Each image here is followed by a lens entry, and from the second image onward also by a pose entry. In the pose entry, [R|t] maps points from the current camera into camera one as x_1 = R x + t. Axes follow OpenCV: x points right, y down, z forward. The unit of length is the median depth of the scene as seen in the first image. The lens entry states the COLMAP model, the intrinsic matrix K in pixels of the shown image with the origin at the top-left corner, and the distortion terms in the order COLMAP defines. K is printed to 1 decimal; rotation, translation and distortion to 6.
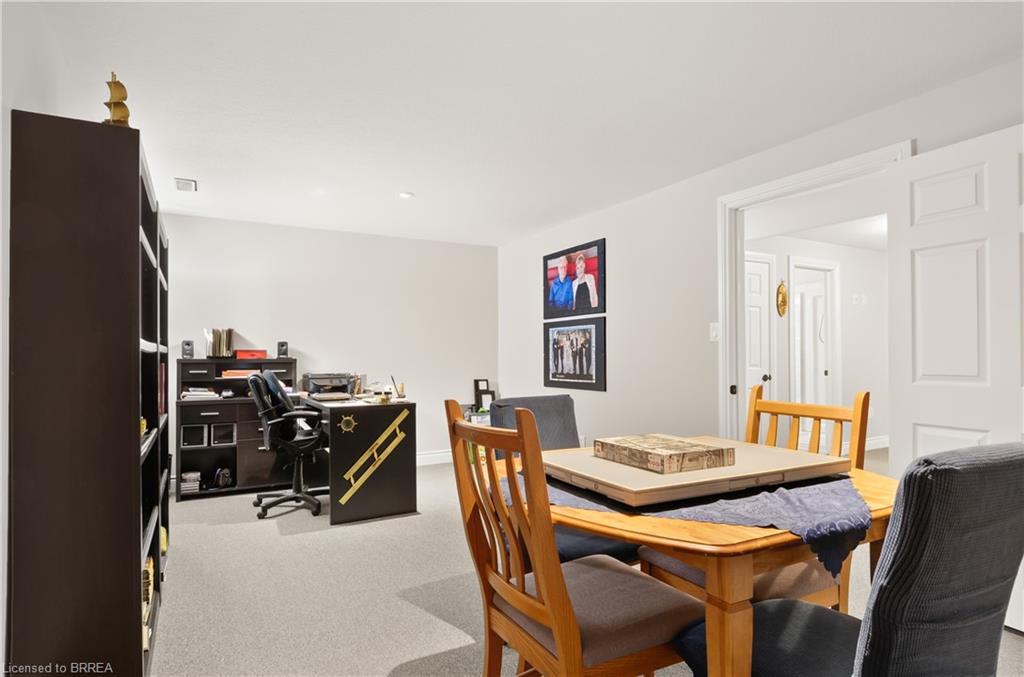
lens RADIAL K [[566.0, 0, 510.7], [0, 566.0, 344.7], [0, 0, 1]] dist [0.023937, -0.025104]
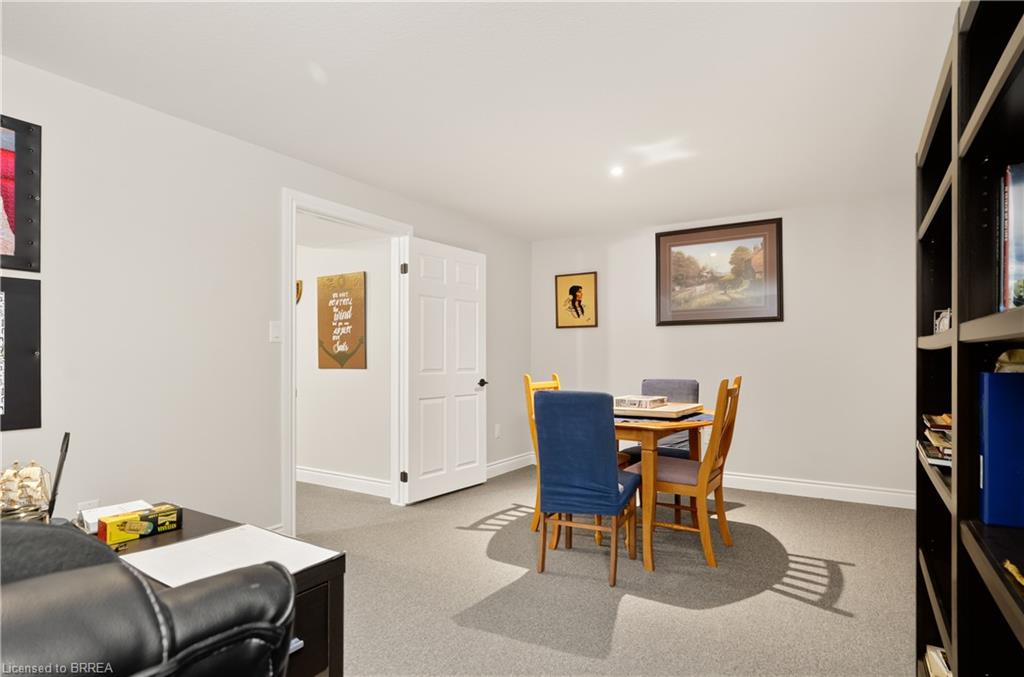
lens RADIAL K [[566.0, 0, 510.6], [0, 566.0, 345.9], [0, 0, 1]] dist [0.023937, -0.025104]
pose [[-0.492088, 0.018652, 0.870345, -0.612665], [-0.013267, 0.999494, -0.028921, 0.023484], [-0.870444, -0.025779, -0.491592, 1.117006]]
